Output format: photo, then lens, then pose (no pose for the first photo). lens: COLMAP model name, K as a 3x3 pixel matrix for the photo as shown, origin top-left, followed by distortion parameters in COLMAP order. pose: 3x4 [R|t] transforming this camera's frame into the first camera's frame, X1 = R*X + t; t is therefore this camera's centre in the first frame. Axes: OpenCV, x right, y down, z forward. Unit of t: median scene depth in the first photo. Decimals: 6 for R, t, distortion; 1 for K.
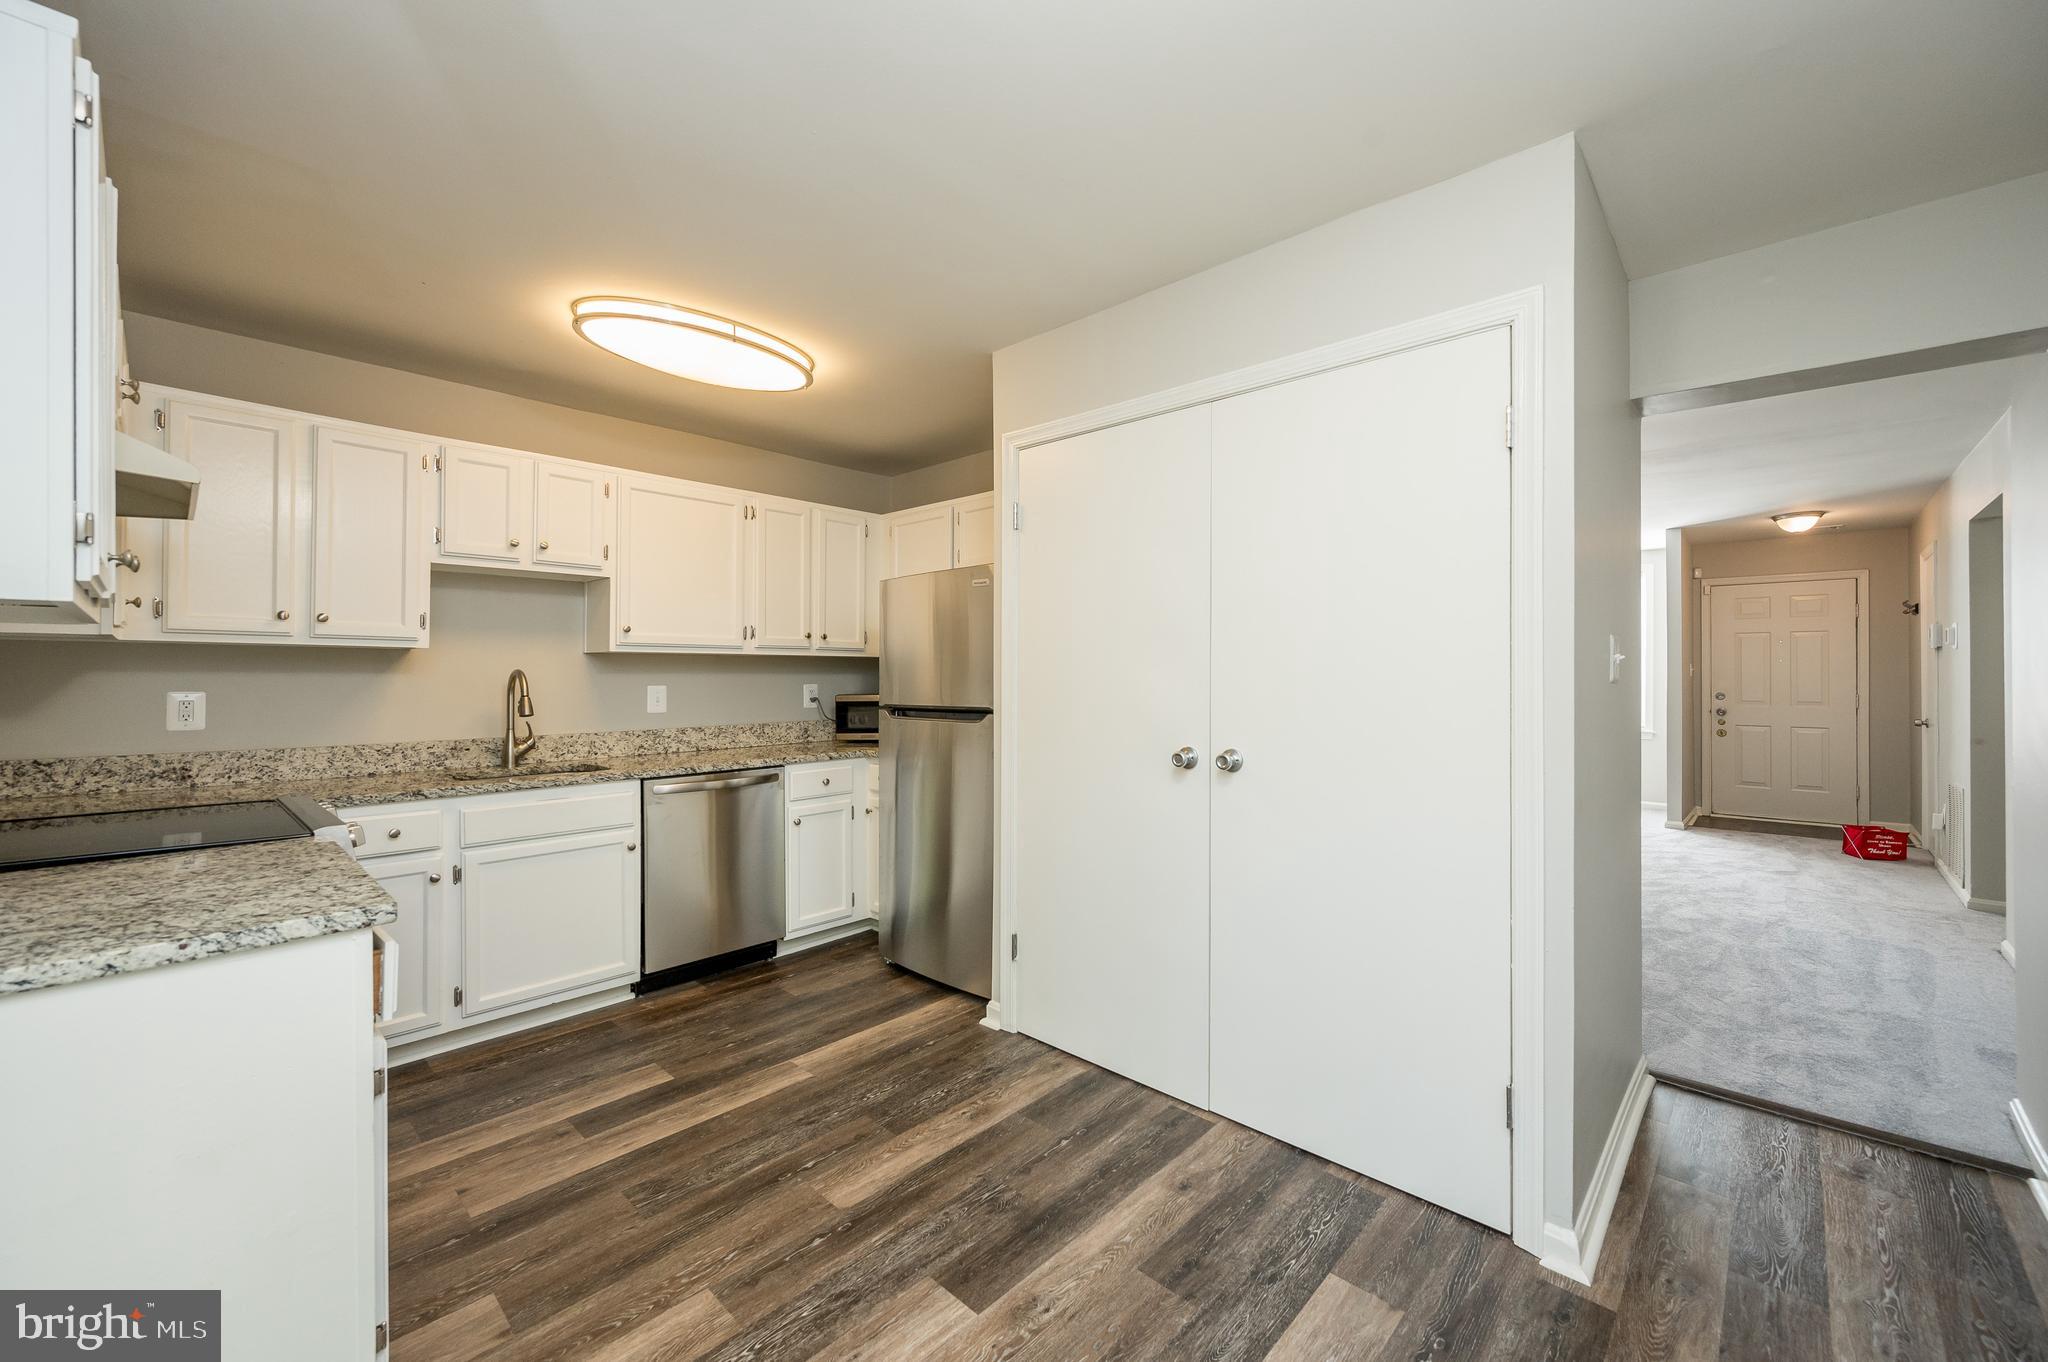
lens RADIAL K [[821.1, 0, 1014.5], [0, 821.1, 667.5], [0, 0, 1]] dist [0.000252, 0.001213]
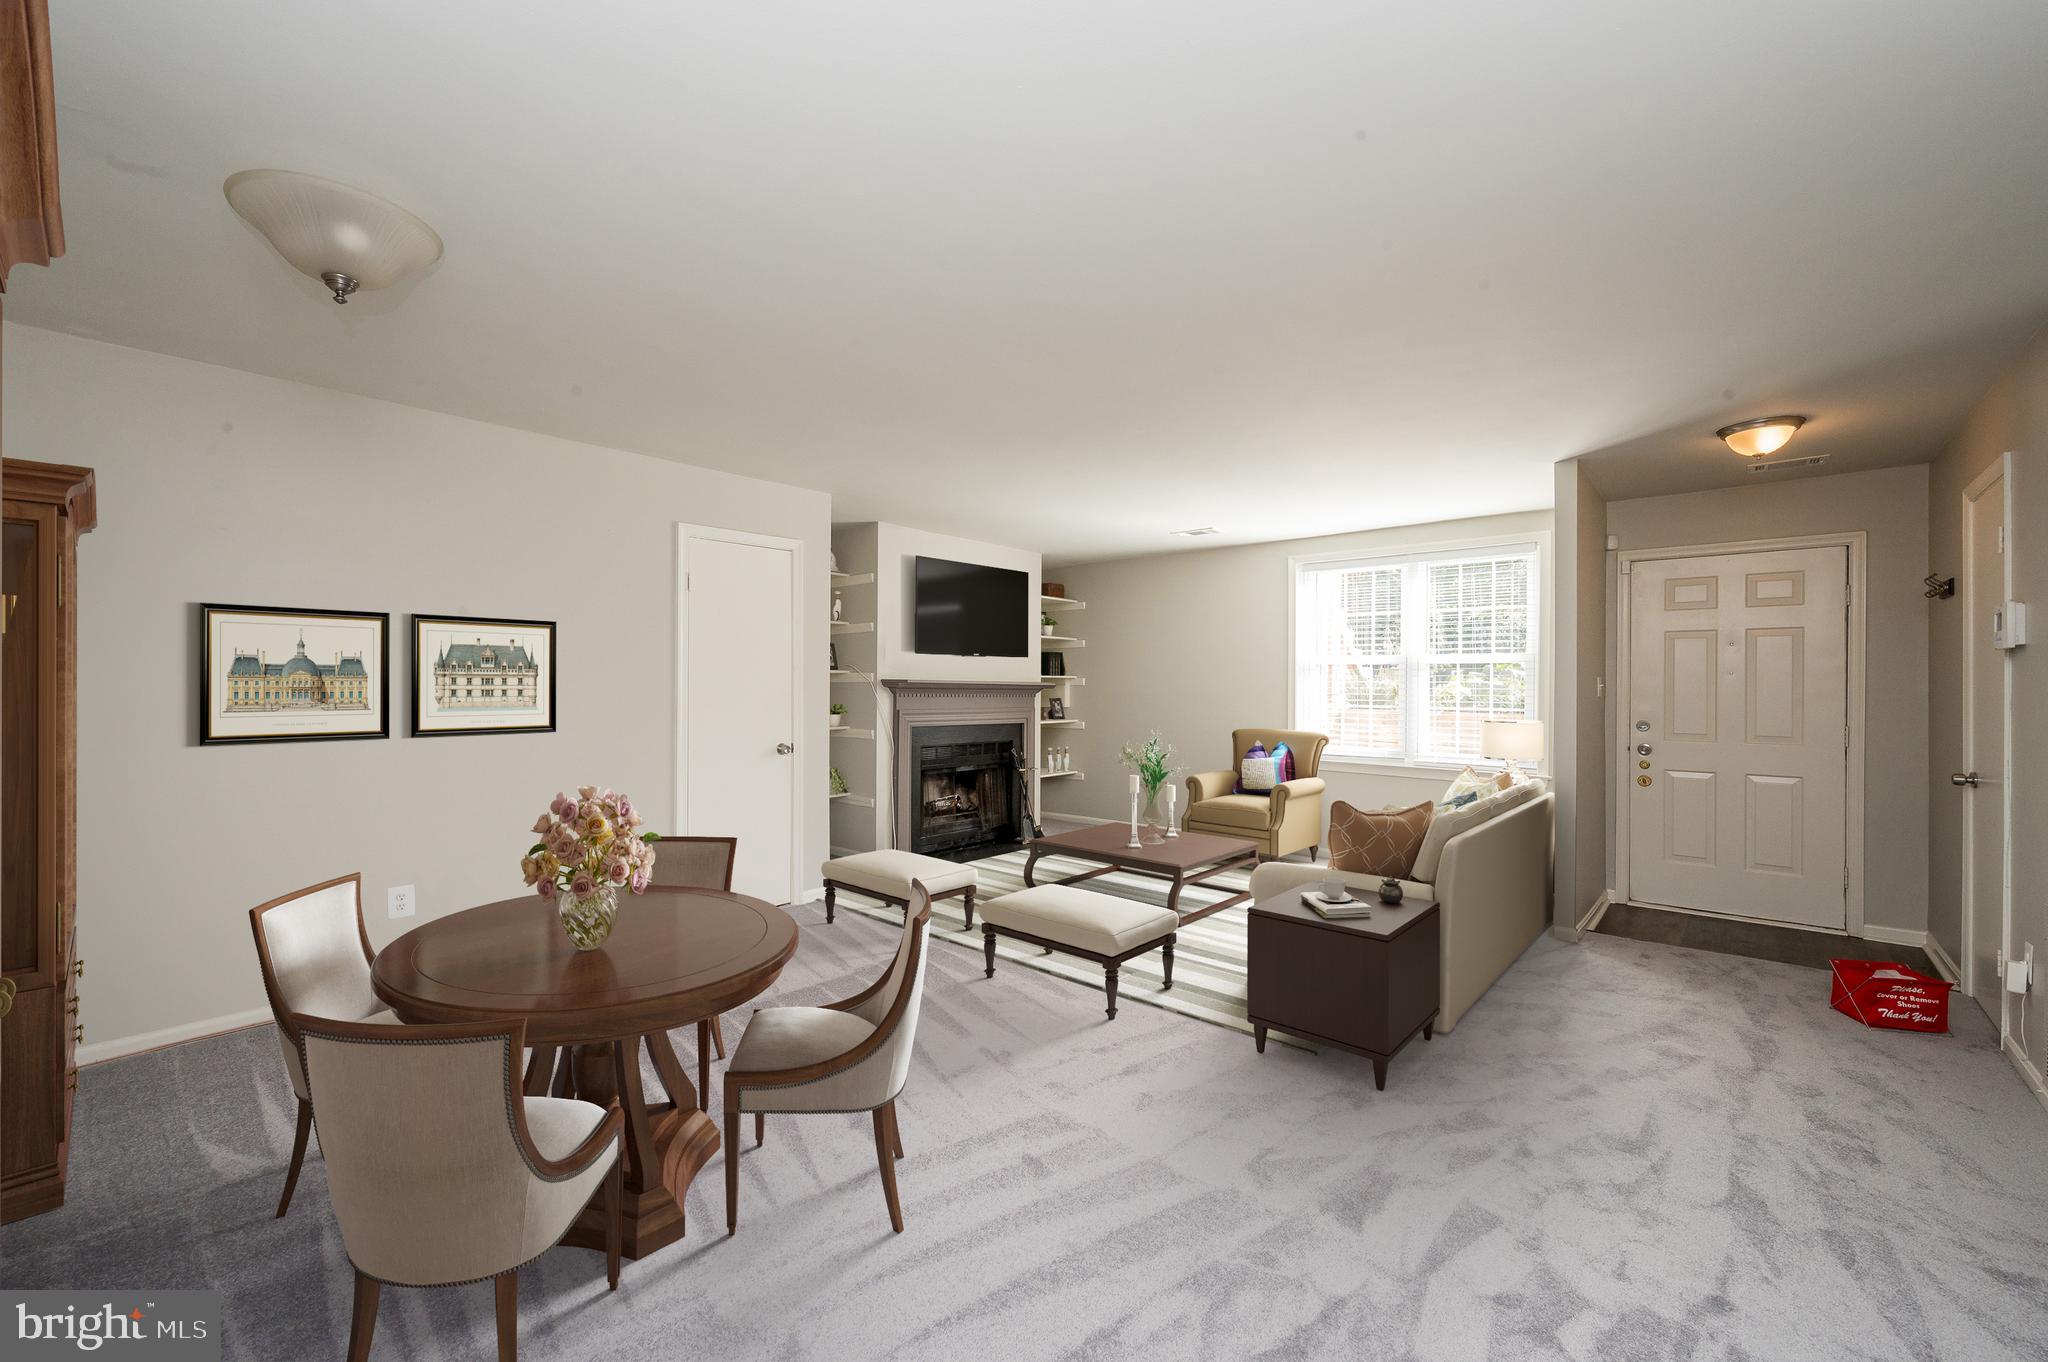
lens RADIAL K [[821.1, 0, 1008.4], [0, 821.1, 684.6], [0, 0, 1]] dist [0.000252, 0.001213]
pose [[0.999670, 0.004778, 0.025228, 0.364697], [-0.004900, 0.999977, 0.004770, 0.000443], [-0.025205, -0.004892, 0.999670, 0.386012]]
